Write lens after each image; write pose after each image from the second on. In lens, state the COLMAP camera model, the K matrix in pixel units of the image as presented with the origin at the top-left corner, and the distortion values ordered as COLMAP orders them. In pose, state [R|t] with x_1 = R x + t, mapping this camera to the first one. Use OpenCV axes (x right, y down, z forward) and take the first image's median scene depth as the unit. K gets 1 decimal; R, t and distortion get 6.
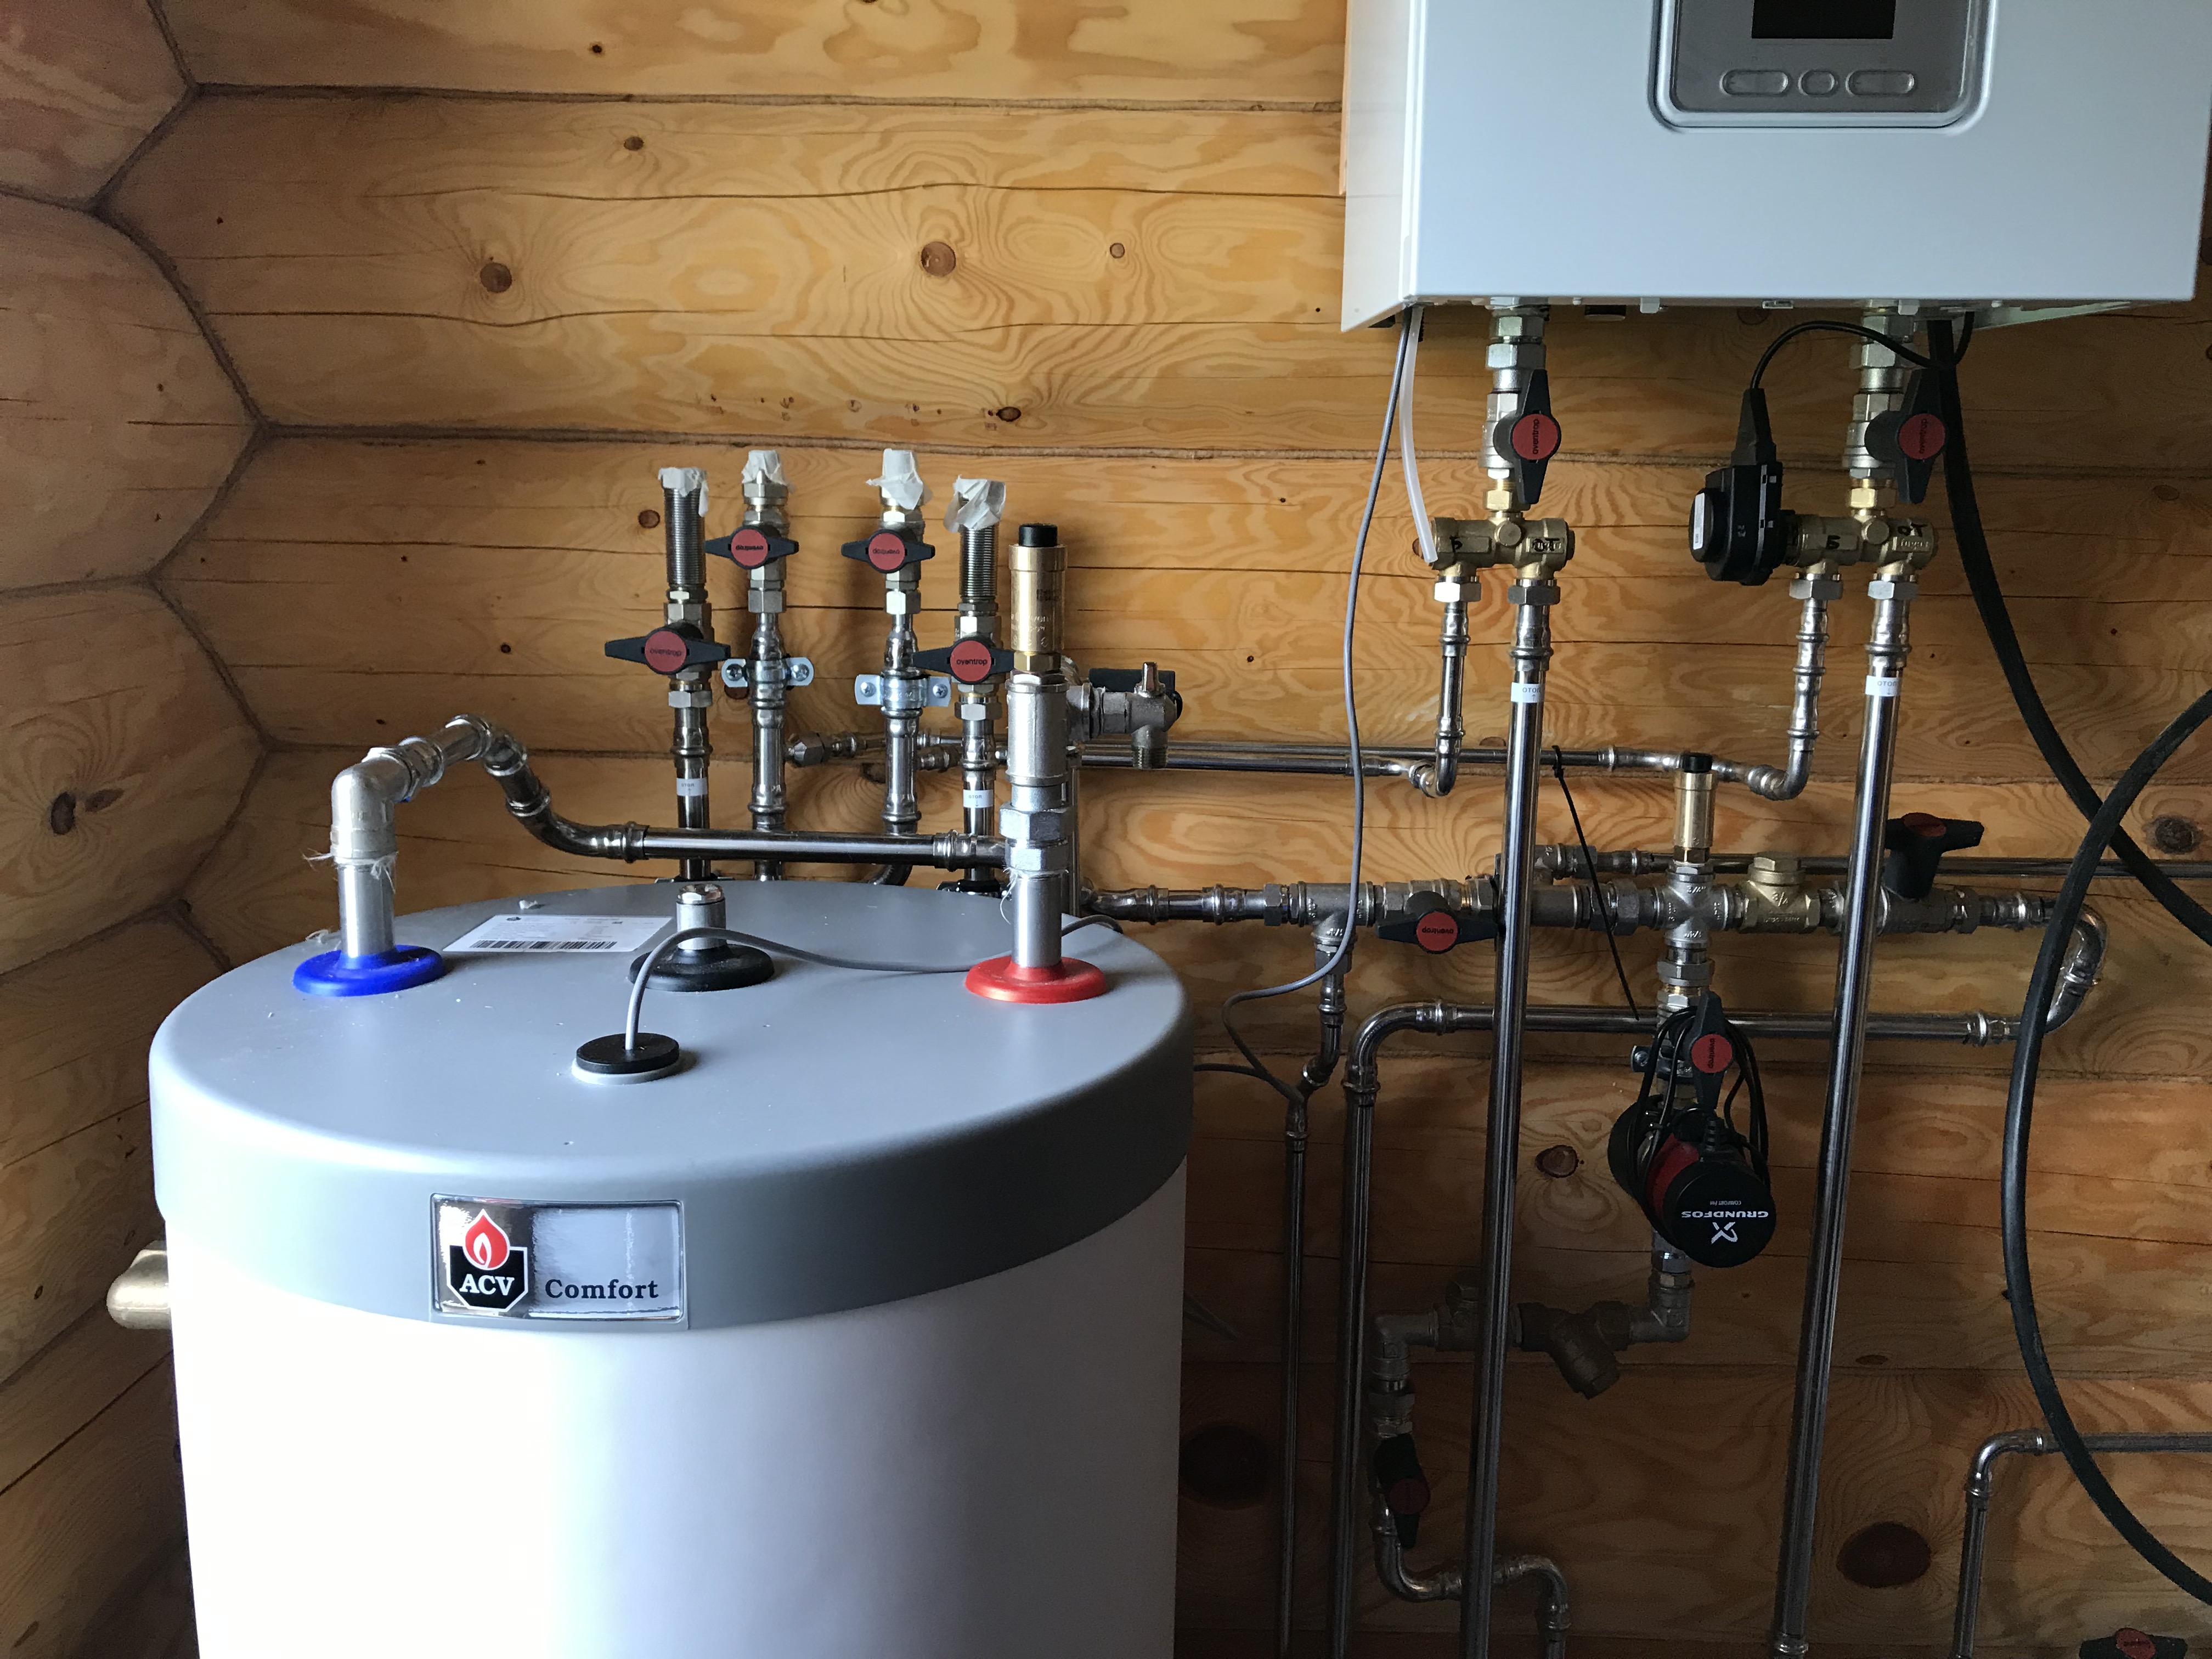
lens RADIAL K [[1838.0, 0, 1188.1], [0, 1838.0, 820.1], [0, 0, 1]] dist [0.066792, -0.119356]
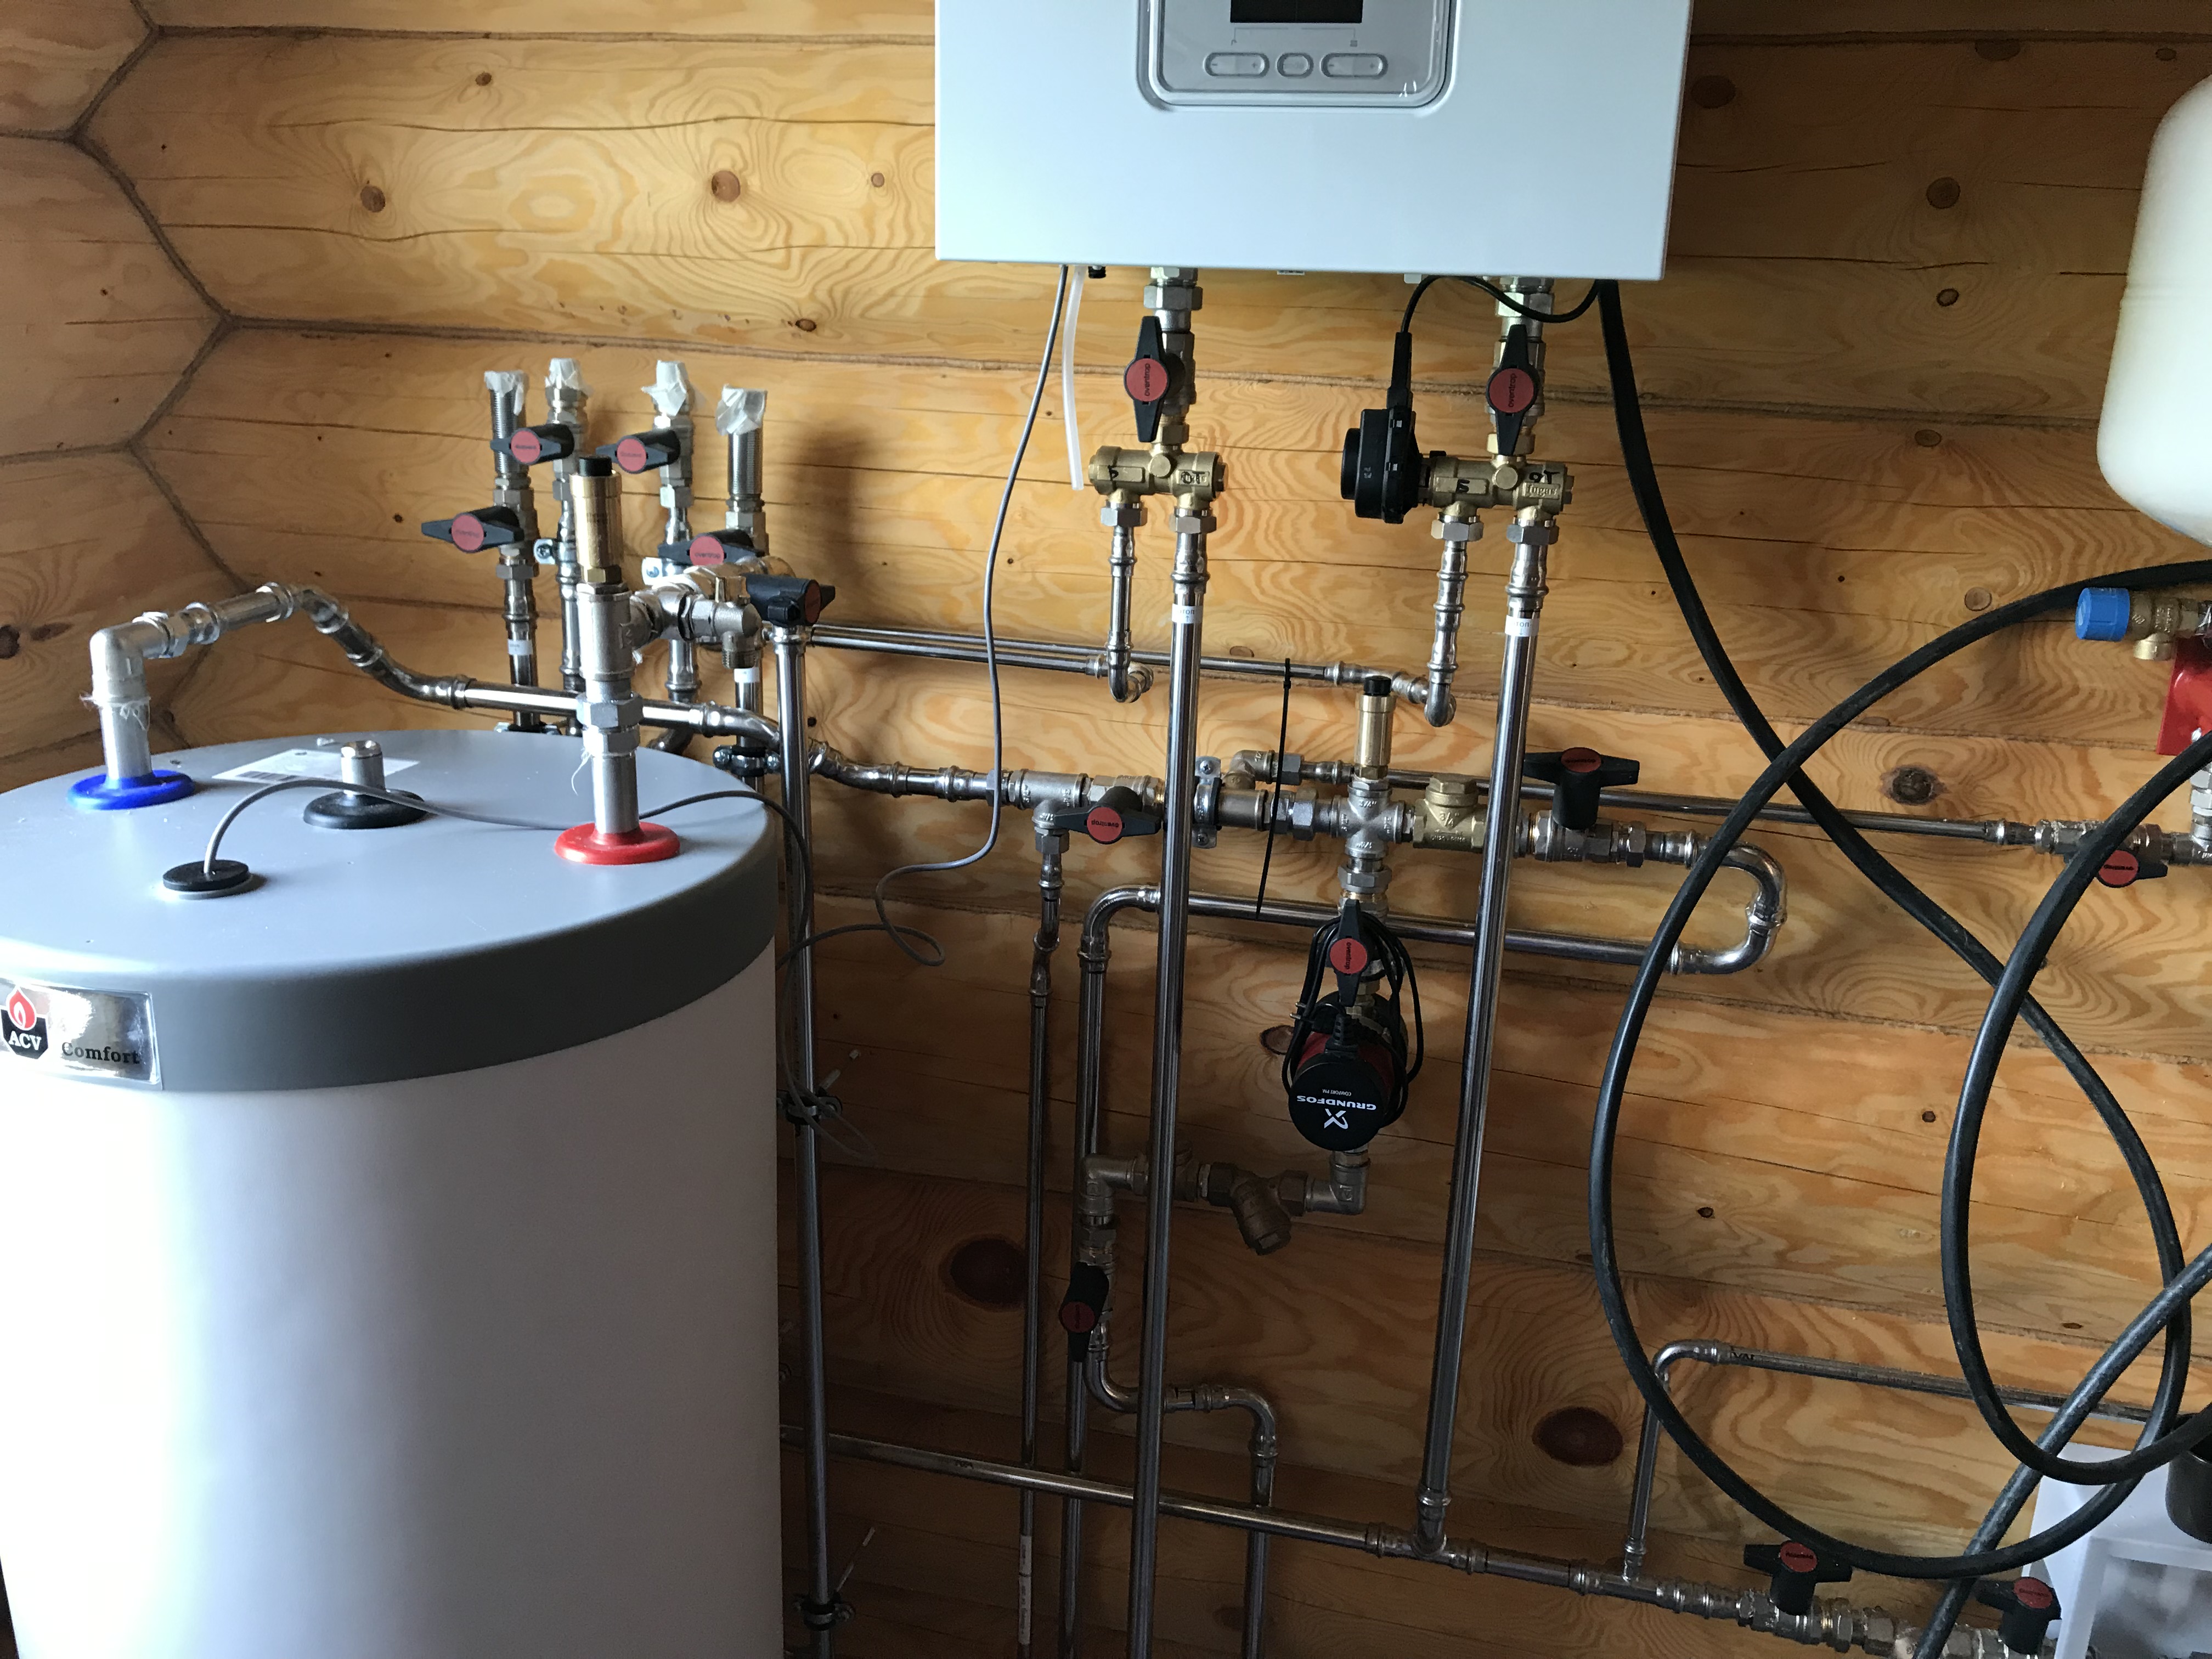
lens RADIAL K [[1811.5, 0, 1105.1], [0, 1811.5, 834.0], [0, 0, 1]] dist [0.063692, -0.112125]
pose [[0.975856, 0.082777, -0.202123, 0.332605], [-0.063096, 0.992786, 0.101953, -0.041786], [0.209104, -0.086738, 0.974039, -0.054034]]
